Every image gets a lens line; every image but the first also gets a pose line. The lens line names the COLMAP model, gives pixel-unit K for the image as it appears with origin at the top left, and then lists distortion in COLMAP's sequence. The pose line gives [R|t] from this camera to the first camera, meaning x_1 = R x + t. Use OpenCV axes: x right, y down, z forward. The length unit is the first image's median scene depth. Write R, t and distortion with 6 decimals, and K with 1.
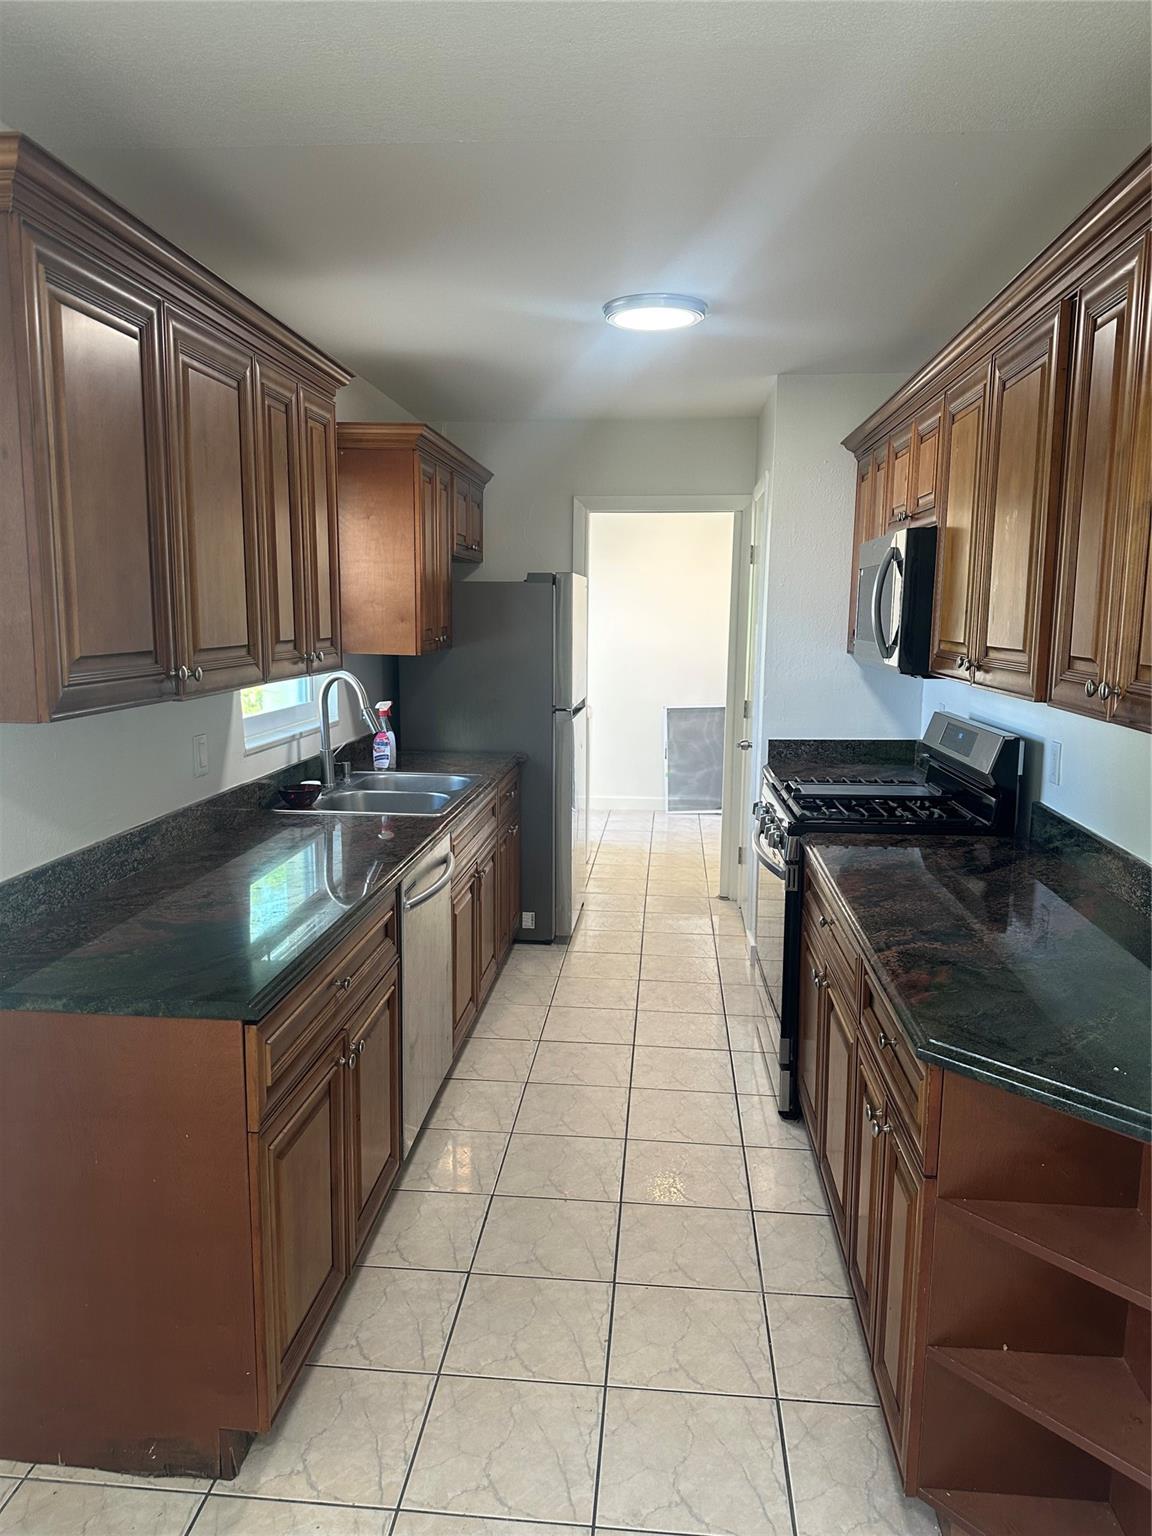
lens RADIAL K [[1085.4, 0, 575.2], [0, 1085.4, 771.9], [0, 0, 1]] dist [0.017748, -0.010504]
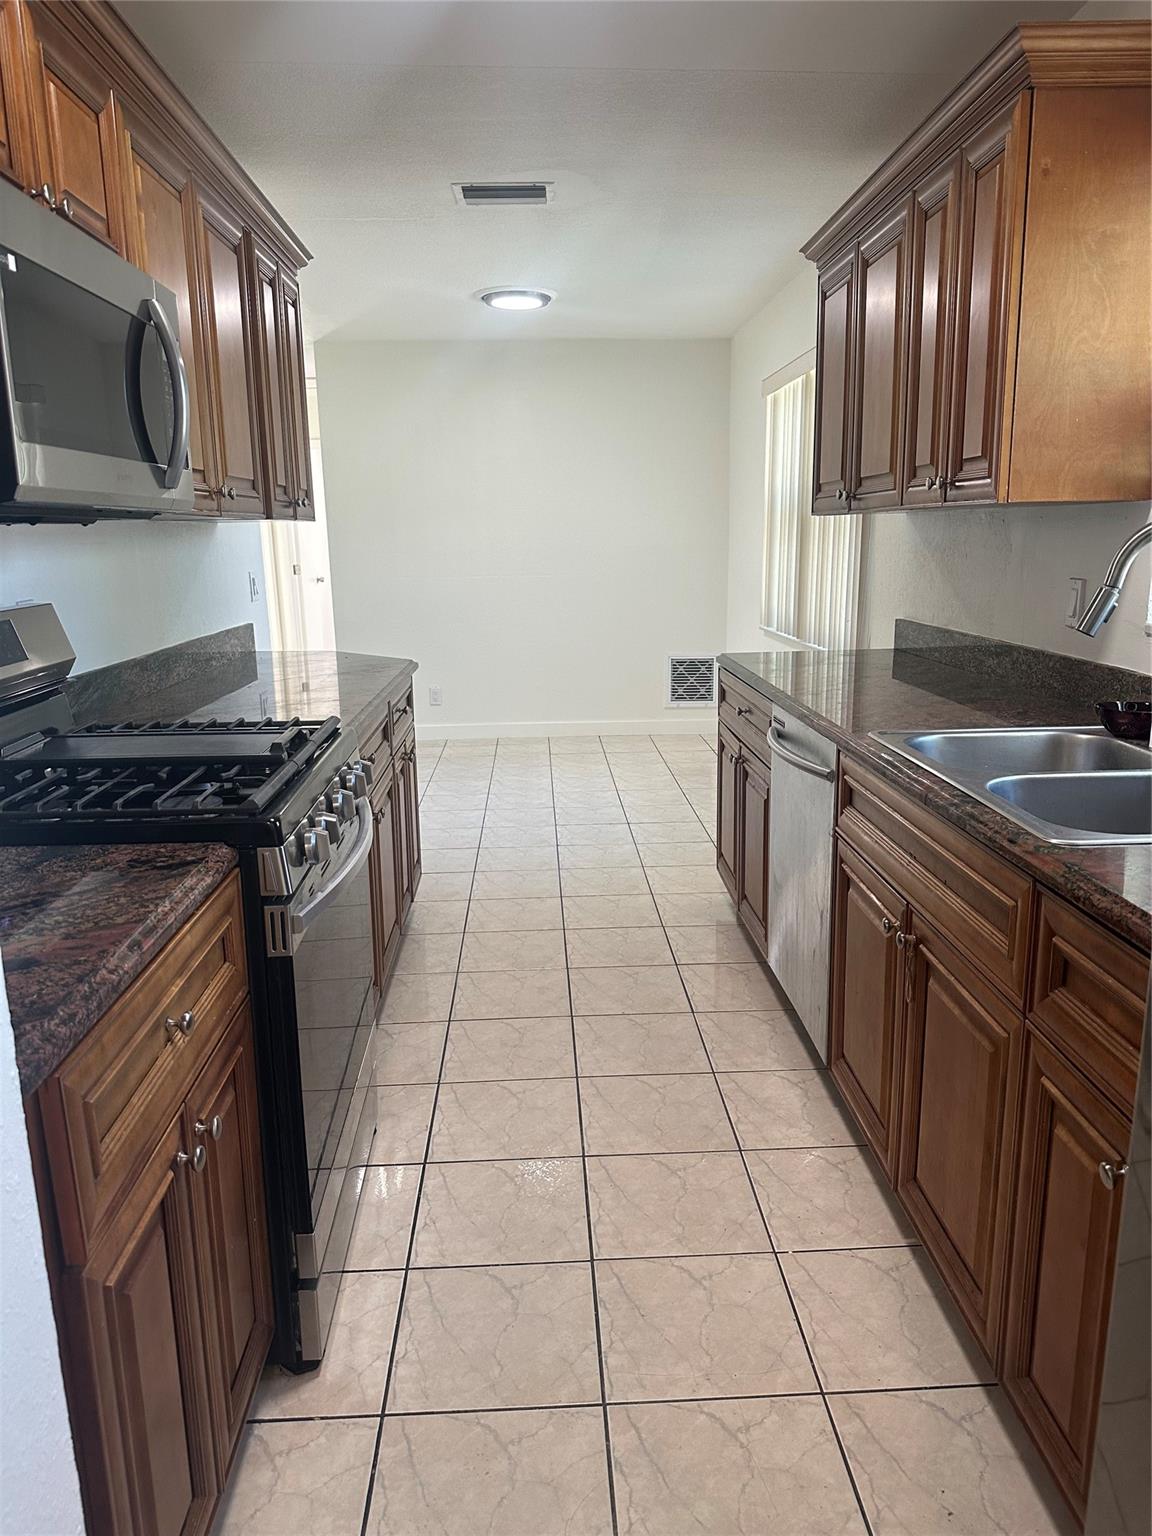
lens RADIAL K [[1085.4, 0, 575.6], [0, 1085.4, 776.1], [0, 0, 1]] dist [0.017748, -0.010504]
pose [[-0.991457, 0.051803, -0.119704, 0.122051], [0.005708, 0.934101, 0.356963, -0.163744], [0.130307, 0.353230, -0.926417, 1.520866]]
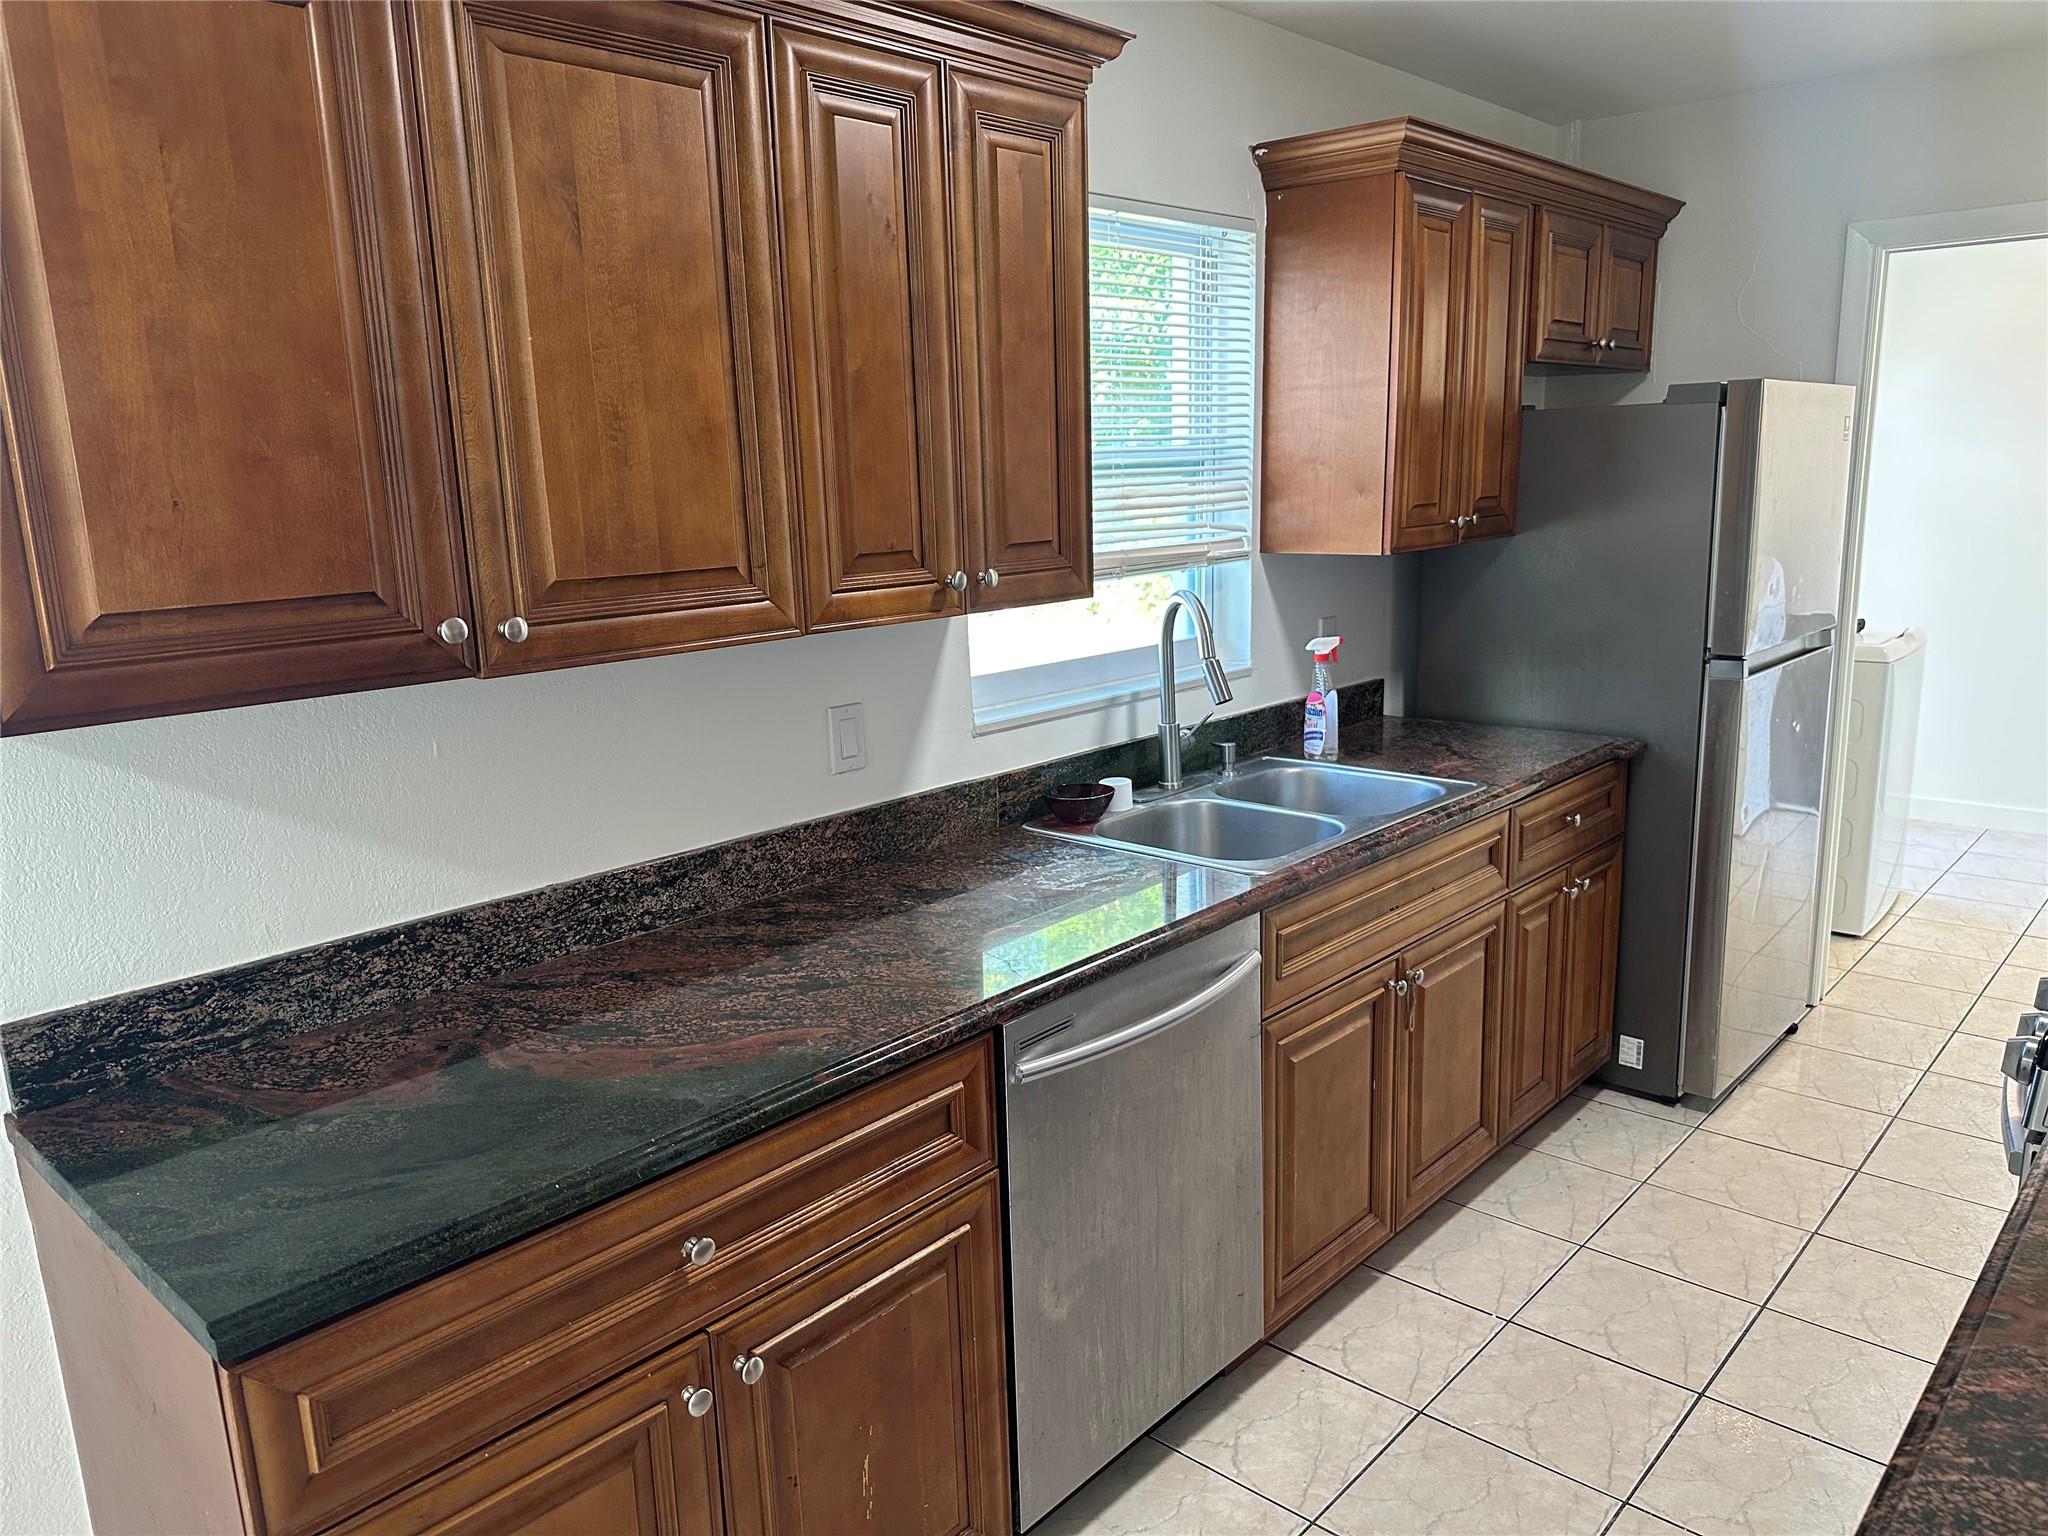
lens RADIAL K [[1447.2, 0, 1019.1], [0, 1447.2, 769.6], [0, 0, 1]] dist [0.017748, -0.010504]
pose [[0.790052, 0.089198, -0.606516, 0.191806], [-0.051088, 0.995496, 0.079855, -0.057833], [0.610908, -0.032104, 0.791051, 0.361803]]
